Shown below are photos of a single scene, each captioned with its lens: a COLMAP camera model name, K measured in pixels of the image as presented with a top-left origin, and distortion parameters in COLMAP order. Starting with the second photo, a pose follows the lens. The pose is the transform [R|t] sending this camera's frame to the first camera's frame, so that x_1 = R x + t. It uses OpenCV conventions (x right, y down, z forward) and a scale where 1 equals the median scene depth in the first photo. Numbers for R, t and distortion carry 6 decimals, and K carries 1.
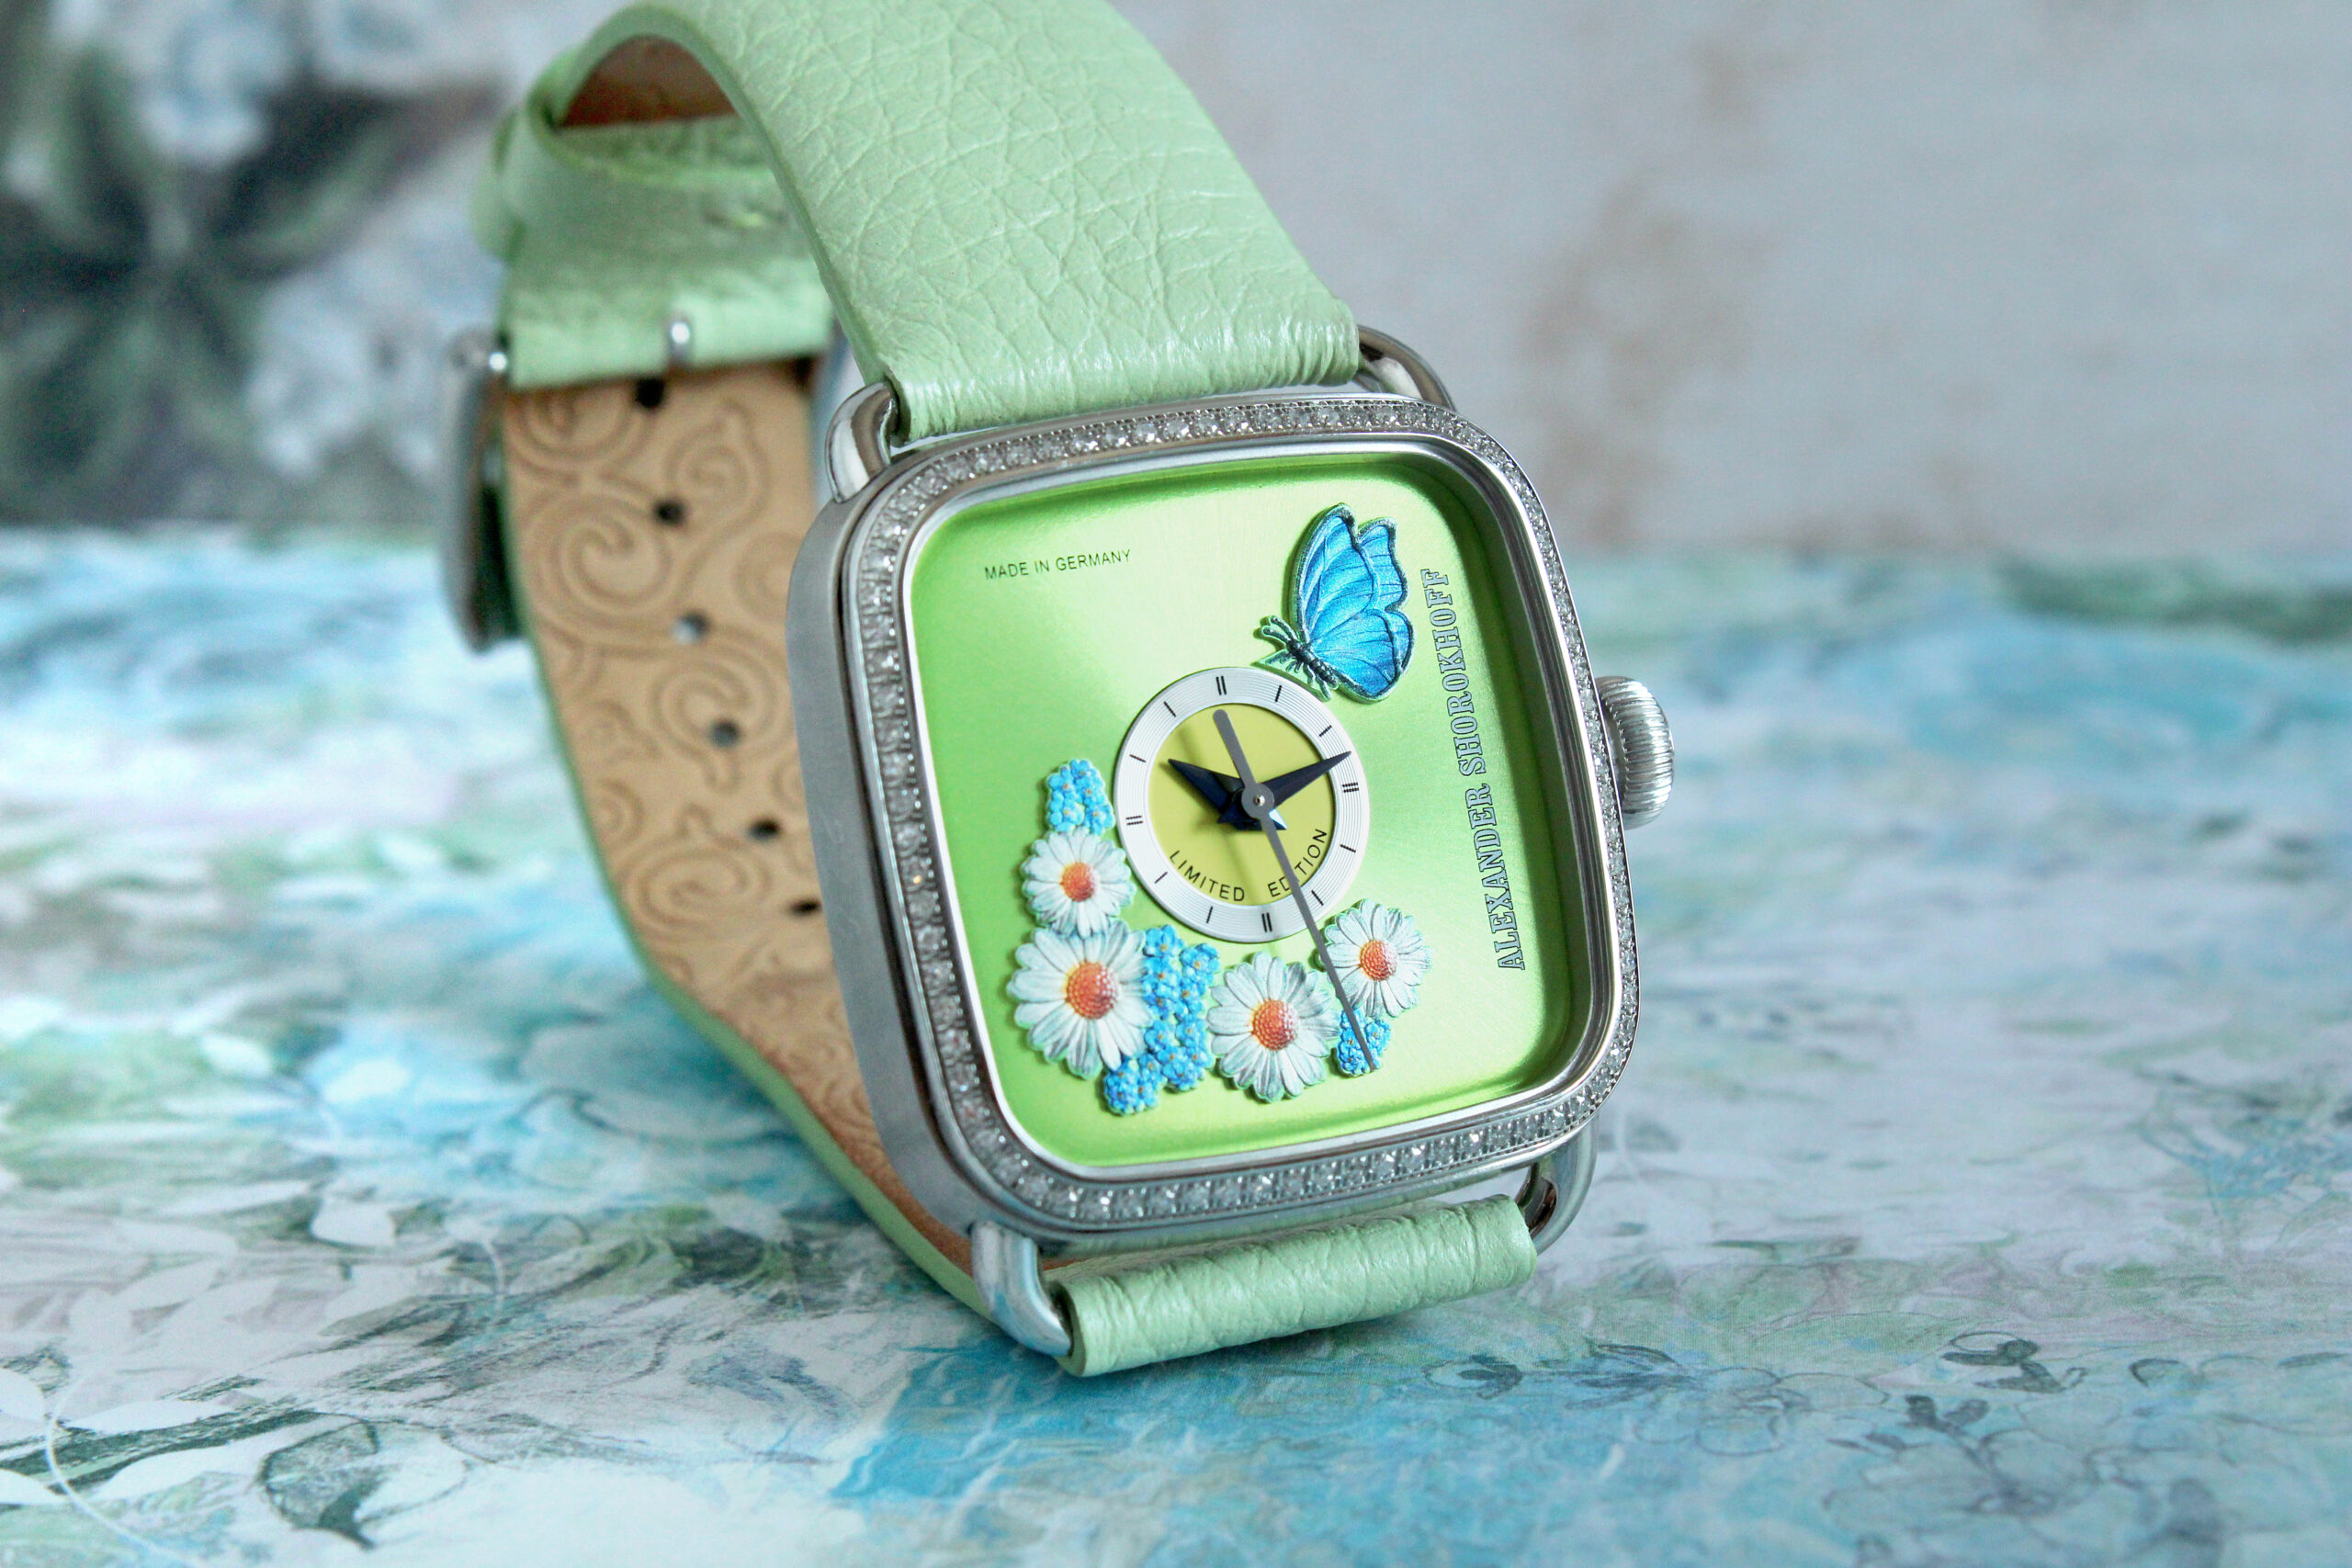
lens RADIAL K [[4919.3, 0, 1176.0], [0, 4919.3, 784.0], [0, 0, 1]] dist [0.041267, 0.308062]
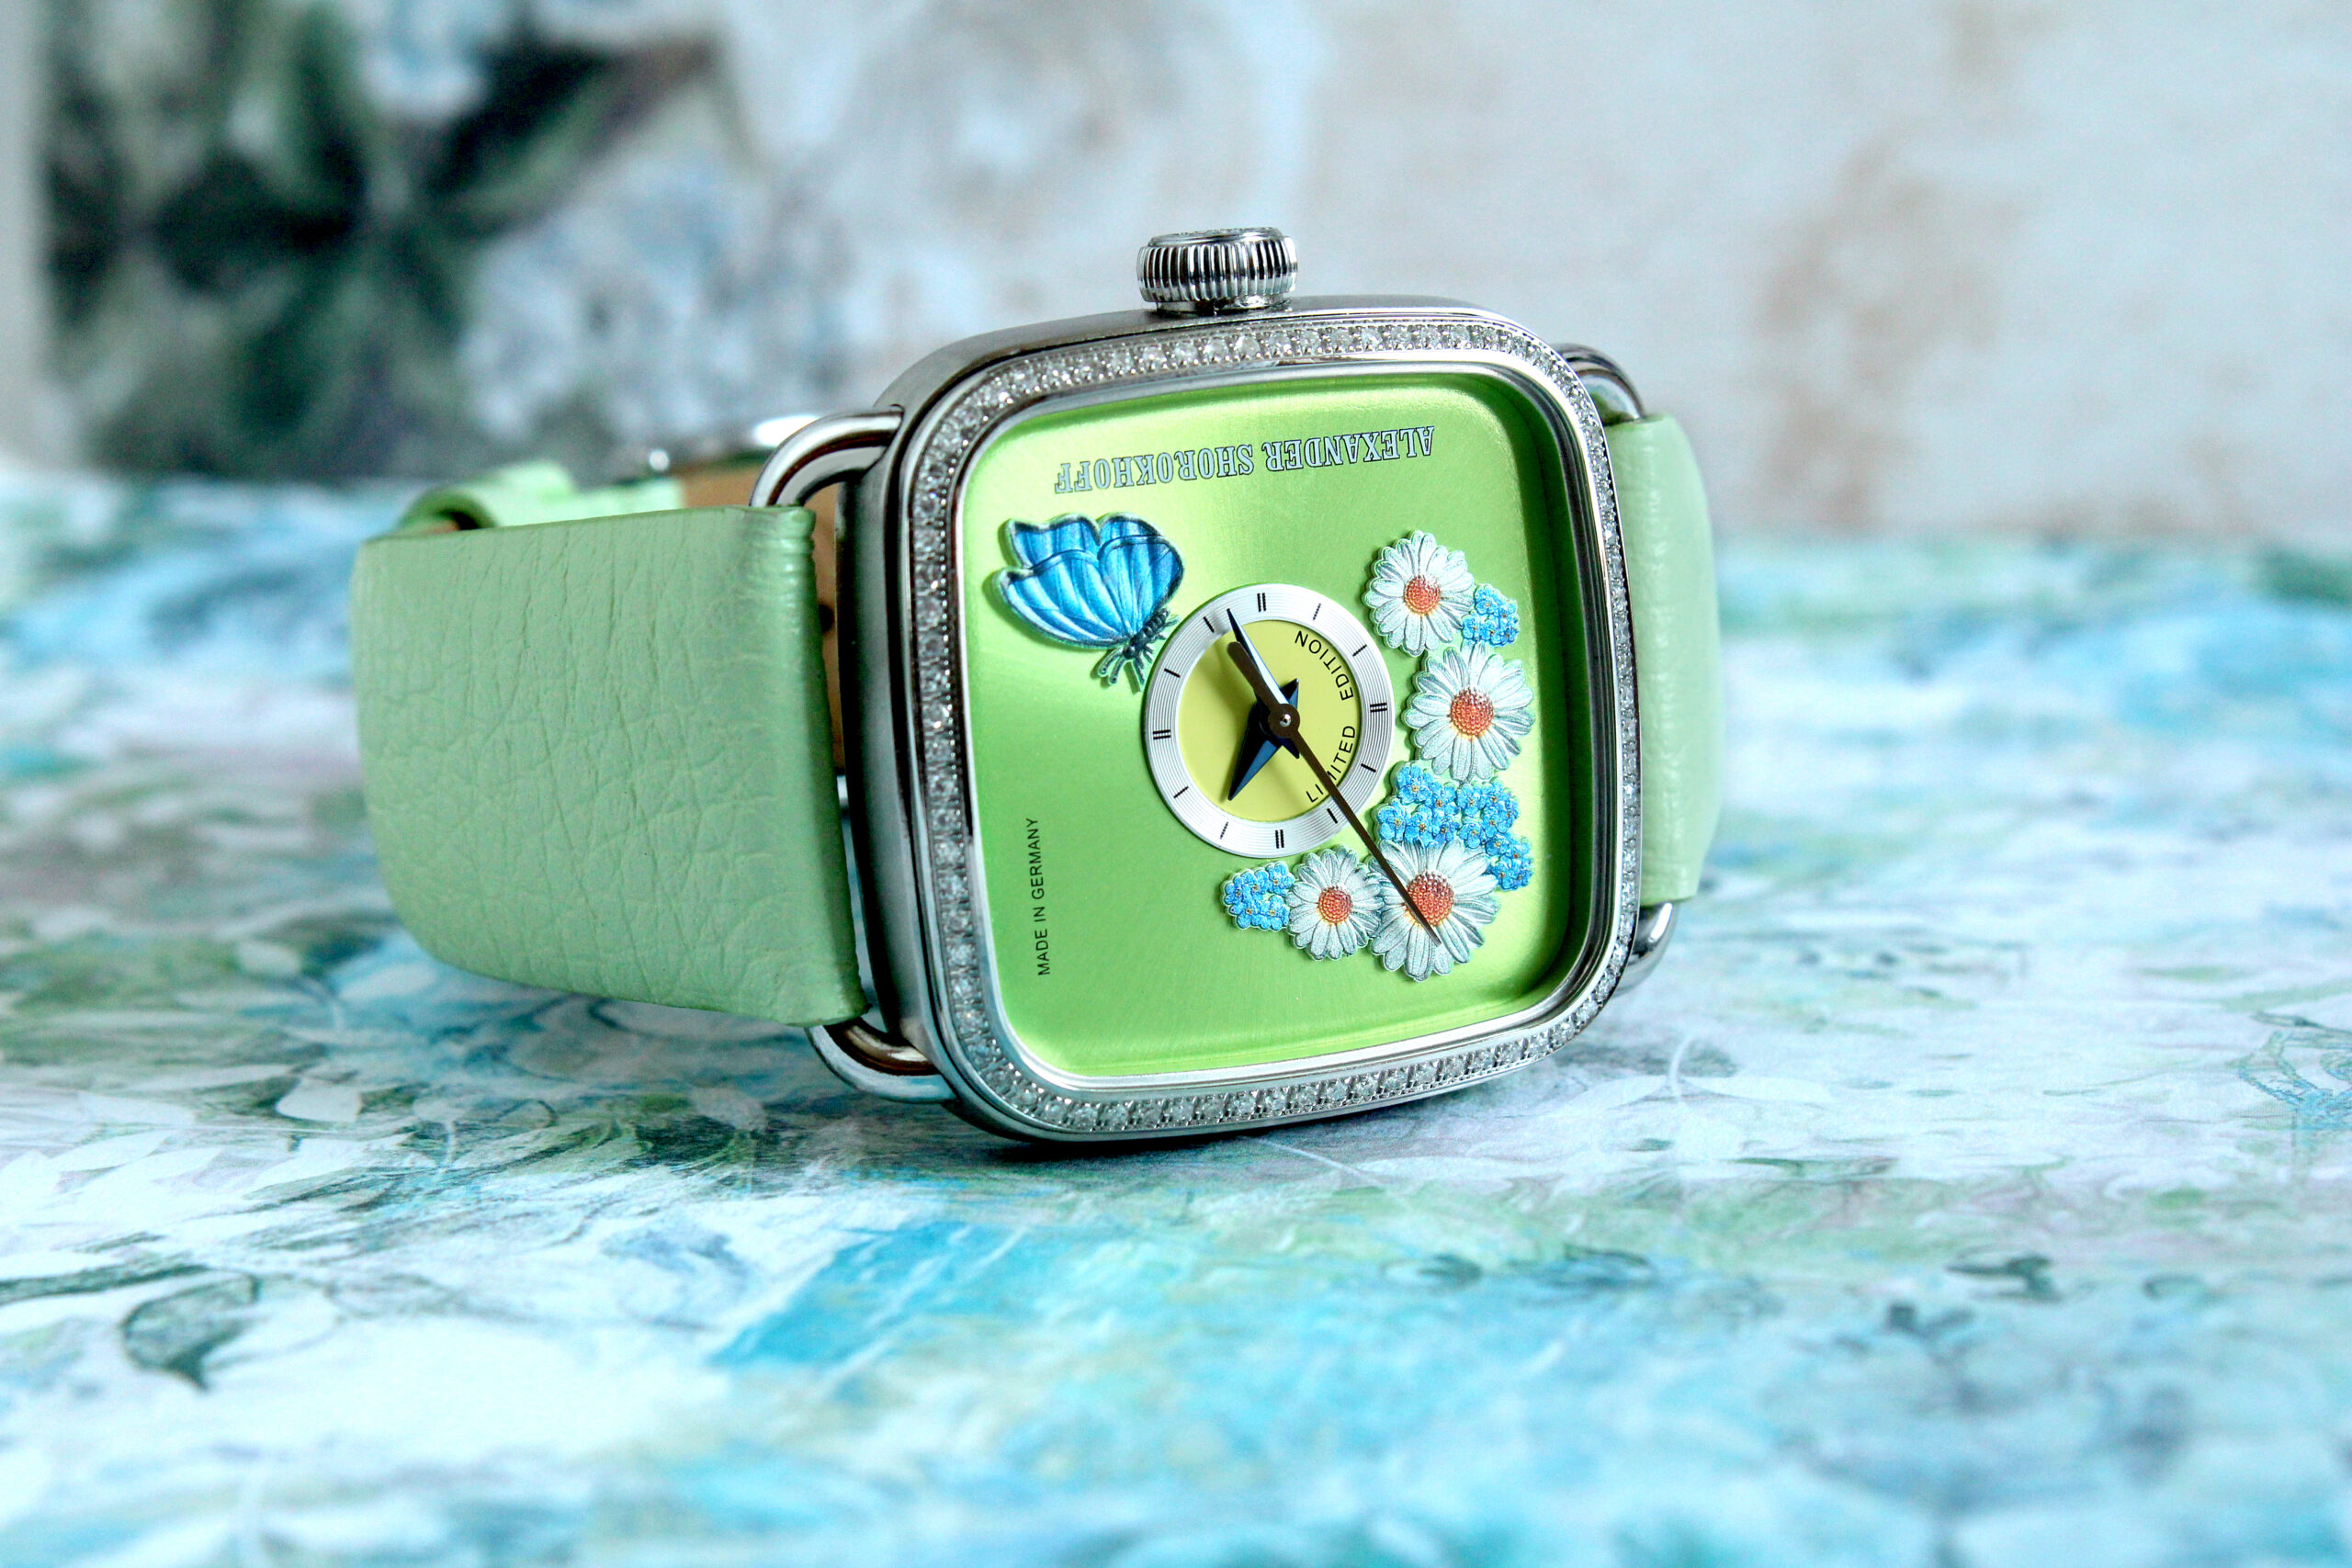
lens RADIAL K [[4919.3, 0, 1176.0], [0, 4919.3, 784.0], [0, 0, 1]] dist [0.041267, 0.308062]
pose [[0.993634, 0.025613, -0.109707, 0.105758], [-0.029363, 0.999034, -0.032704, 0.057262], [0.108763, 0.035717, 0.993426, 0.073440]]
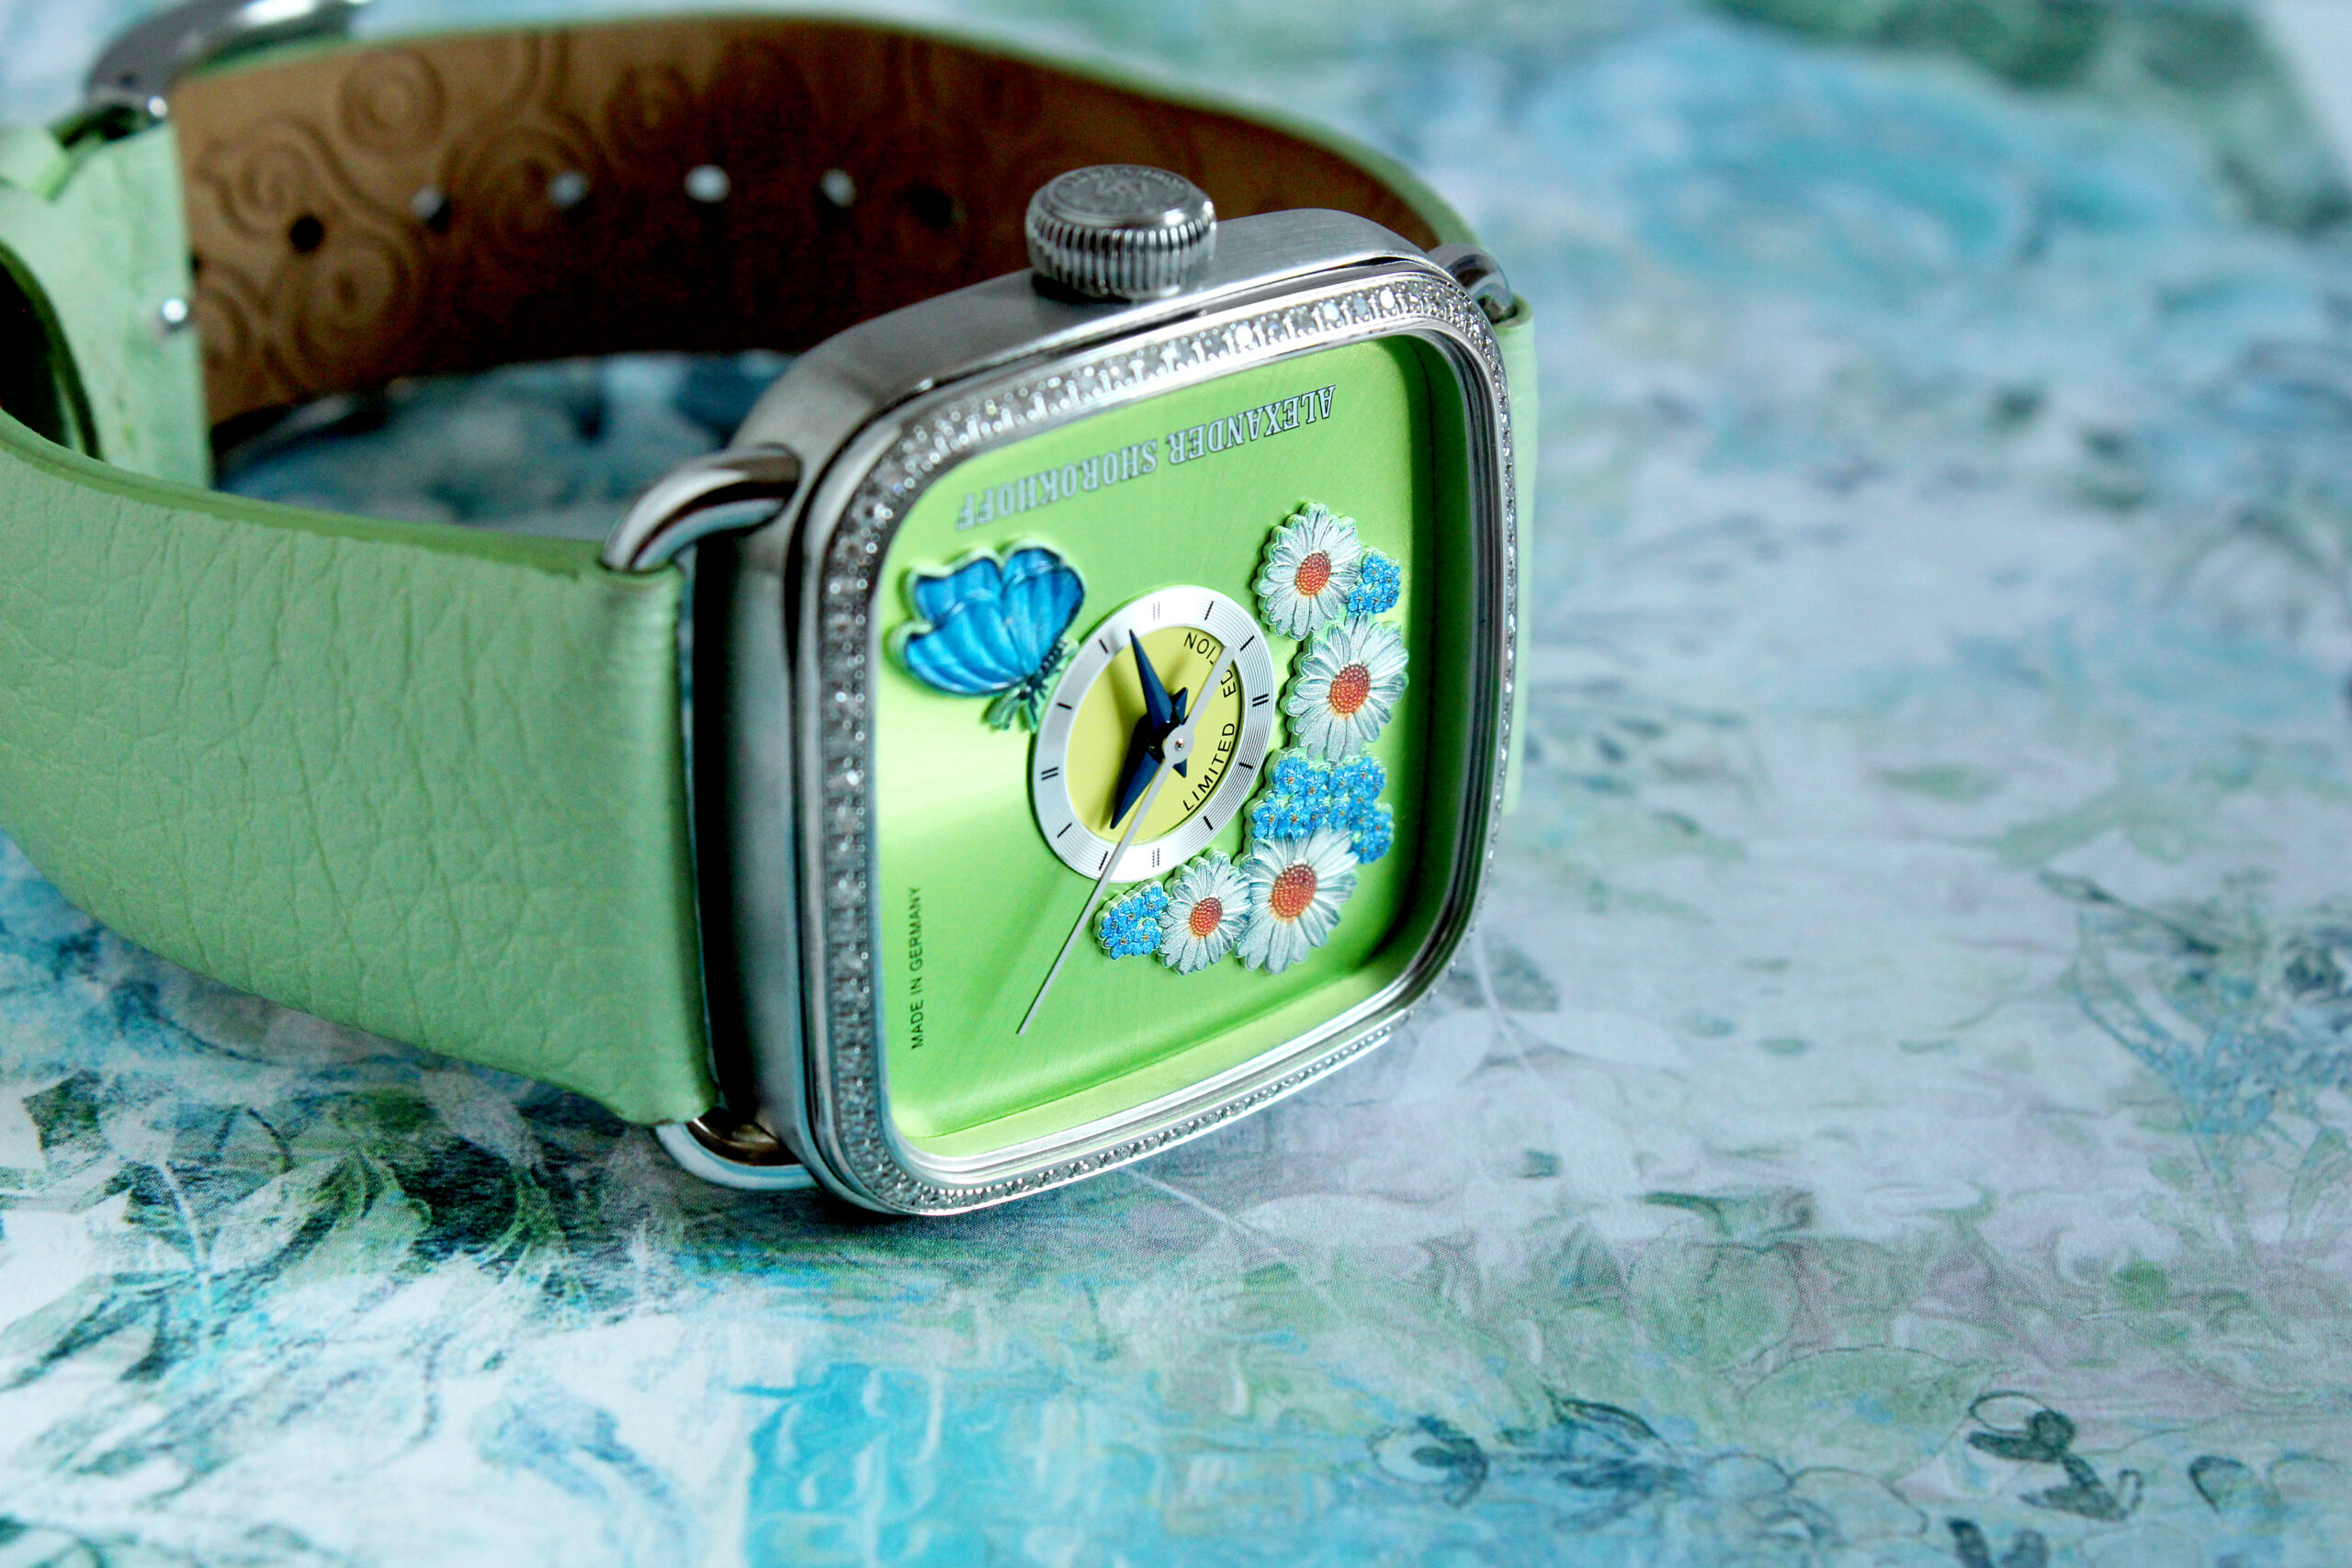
lens RADIAL K [[4919.3, 0, 1176.0], [0, 4919.3, 784.0], [0, 0, 1]] dist [0.041267, 0.308062]
pose [[0.982322, 0.011635, 0.186837, -0.133816], [-0.061830, 0.962220, 0.265160, -0.200863], [-0.176693, -0.272024, 0.945929, 0.228314]]
